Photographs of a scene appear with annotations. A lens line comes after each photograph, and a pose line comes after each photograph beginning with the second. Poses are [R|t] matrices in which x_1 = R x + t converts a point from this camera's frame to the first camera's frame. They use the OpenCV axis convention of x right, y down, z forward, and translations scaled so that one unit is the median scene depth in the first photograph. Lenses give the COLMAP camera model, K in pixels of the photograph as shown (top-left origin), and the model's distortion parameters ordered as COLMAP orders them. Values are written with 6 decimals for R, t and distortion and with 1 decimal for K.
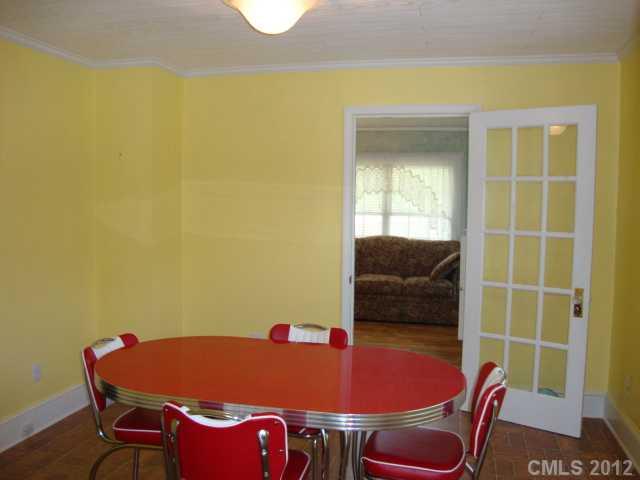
lens RADIAL K [[566.7, 0, 320.0], [0, 566.7, 240.0], [0, 0, 1]] dist [-0.228474, 0.225318]
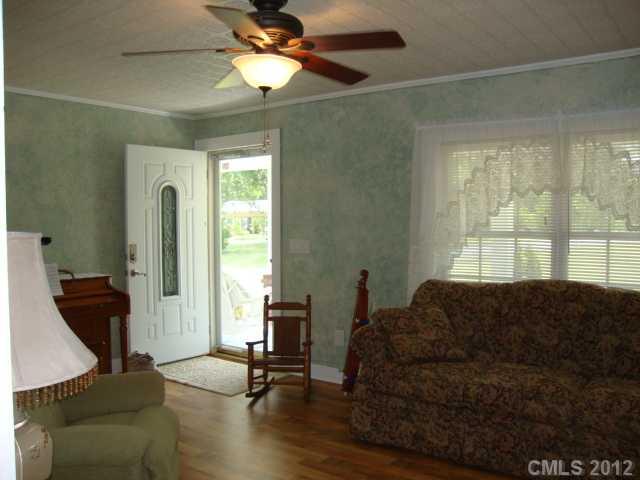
lens RADIAL K [[566.7, 0, 320.0], [0, 566.7, 240.0], [0, 0, 1]] dist [-0.228474, 0.225318]
pose [[0.917202, -0.000677, -0.398422, 0.117985], [-0.009240, 0.999693, -0.022970, -0.029534], [0.398316, 0.024749, 0.916914, 0.485398]]
